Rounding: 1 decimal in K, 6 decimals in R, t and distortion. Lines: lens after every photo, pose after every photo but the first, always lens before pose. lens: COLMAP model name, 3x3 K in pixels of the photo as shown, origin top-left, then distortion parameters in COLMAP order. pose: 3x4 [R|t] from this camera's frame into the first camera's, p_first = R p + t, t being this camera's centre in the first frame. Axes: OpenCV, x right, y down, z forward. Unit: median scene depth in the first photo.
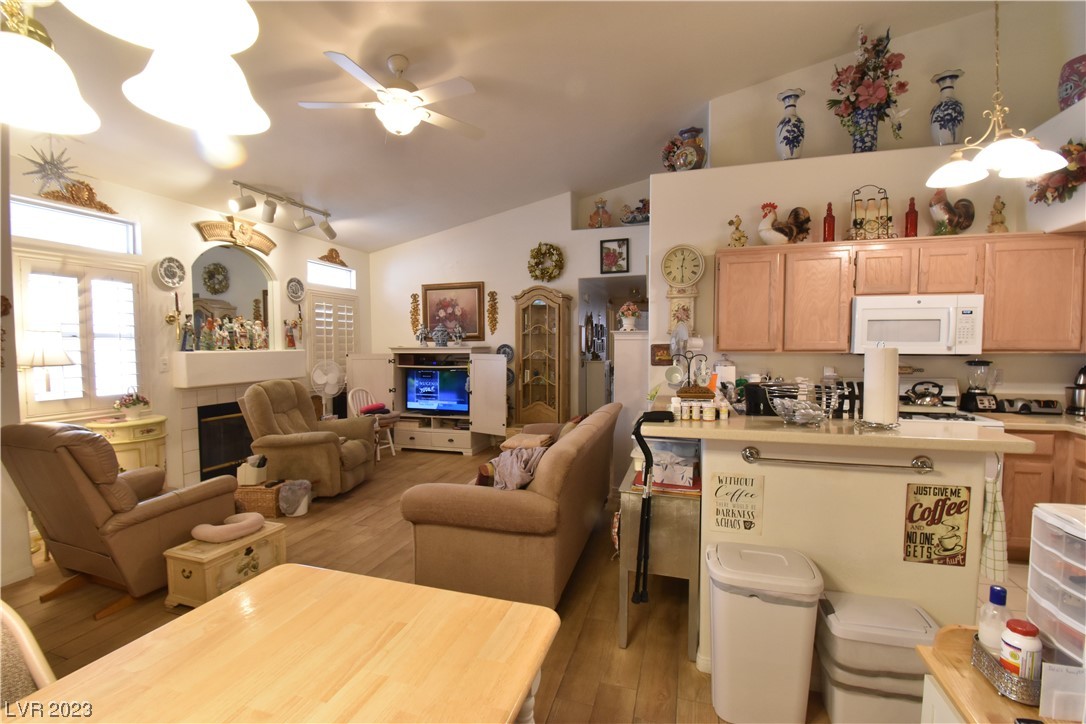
lens RADIAL K [[477.6, 0, 540.0], [0, 477.6, 367.8], [0, 0, 1]] dist [0.018780, -0.025134]
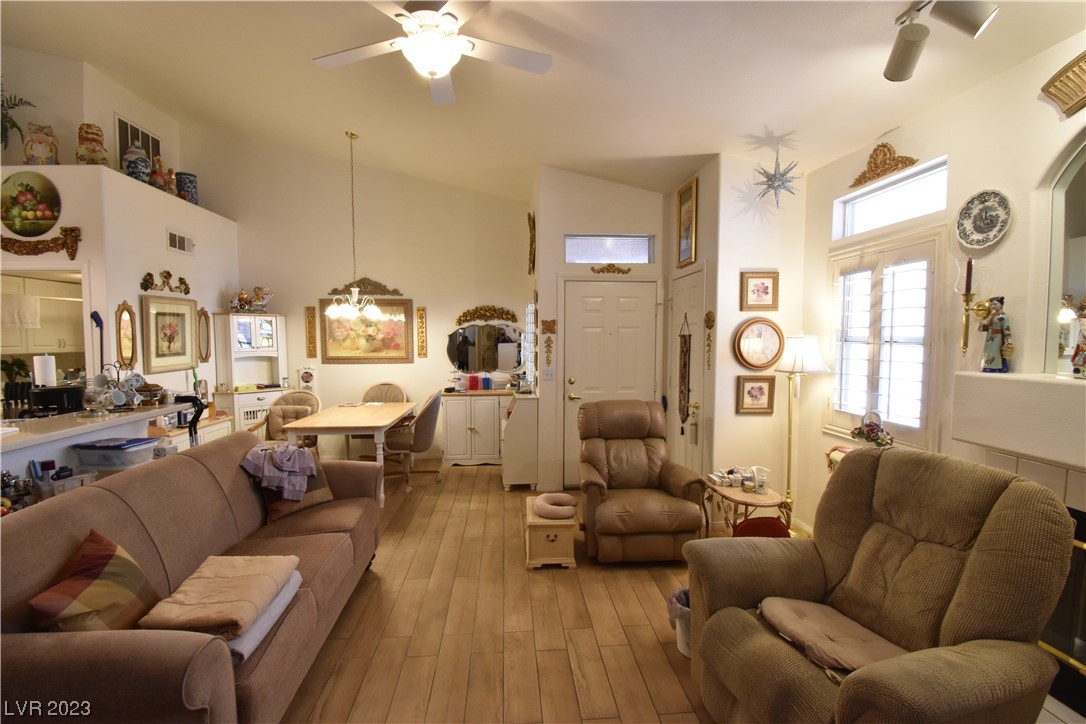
lens RADIAL K [[477.6, 0, 540.0], [0, 477.6, 367.8], [0, 0, 1]] dist [0.018780, -0.025134]
pose [[-0.930796, 0.026637, -0.364567, -0.117892], [-0.014838, 0.993766, 0.110493, -0.085808], [0.365237, 0.108256, -0.924599, 1.279728]]
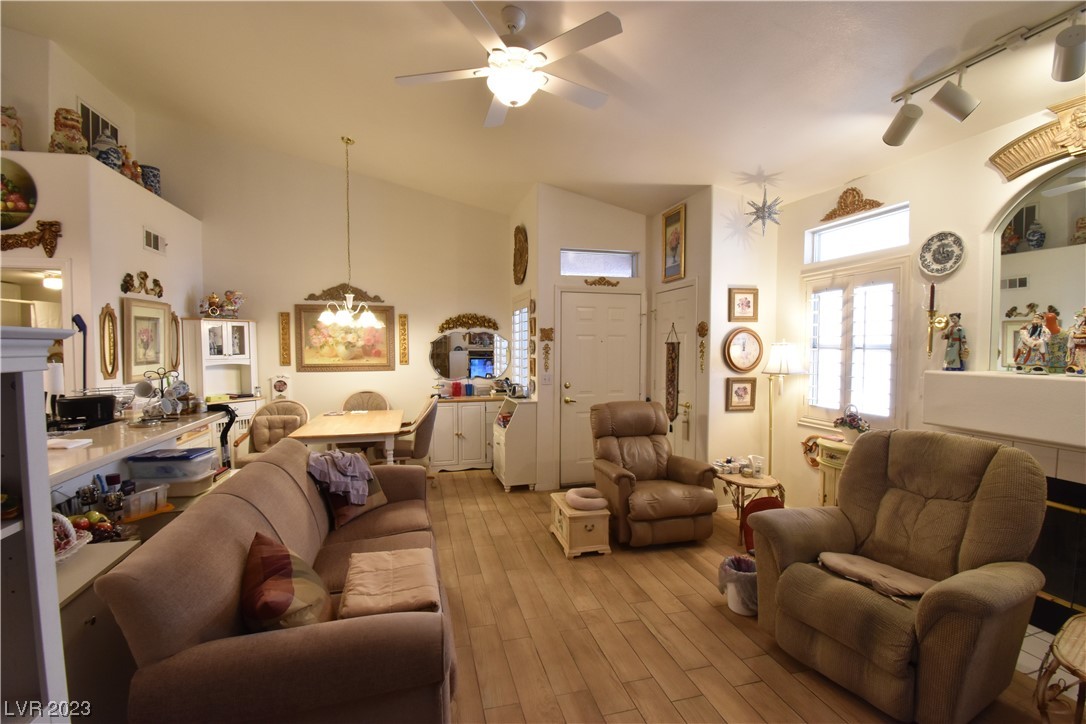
lens RADIAL K [[477.6, 0, 540.0], [0, 477.6, 367.8], [0, 0, 1]] dist [0.018780, -0.025134]
pose [[-0.848282, 0.026533, -0.528879, 0.080484], [-0.024549, 0.995700, 0.089327, -0.081644], [0.528975, 0.088758, -0.843983, 1.245730]]
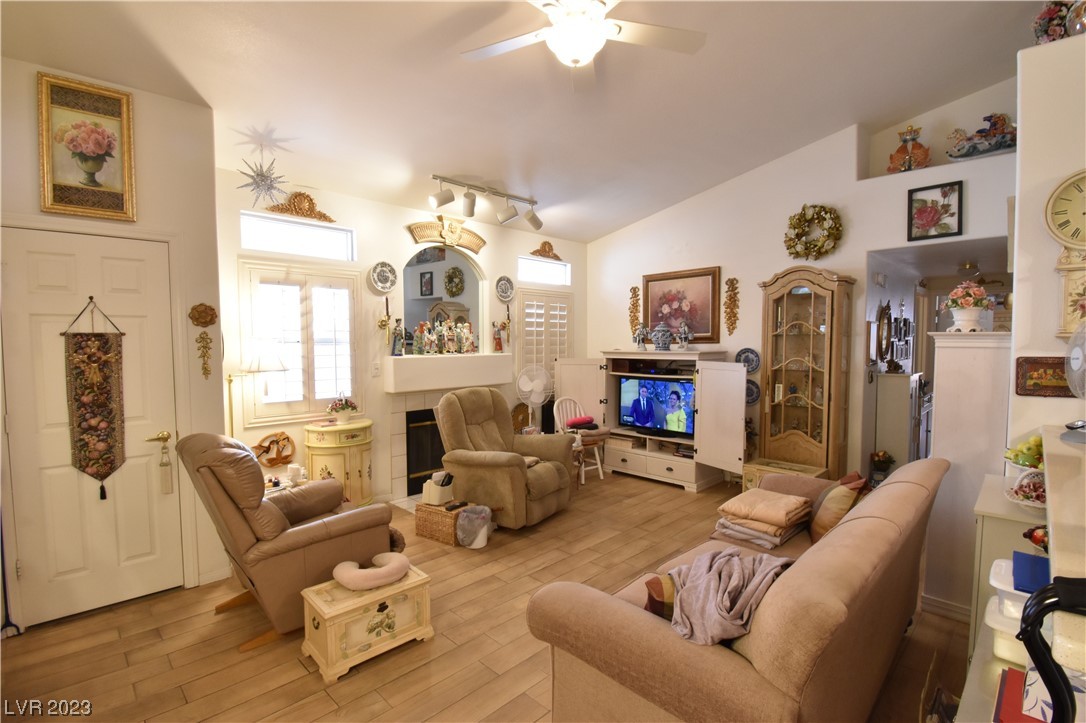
lens RADIAL K [[502.9, 0, 541.5], [0, 502.9, 367.6], [0, 0, 1]] dist [0.023875, -0.028817]
pose [[0.882363, 0.025594, -0.469872, 0.019941], [-0.023521, 0.999670, 0.010282, -0.027565], [0.469980, 0.001979, 0.882675, 0.217690]]
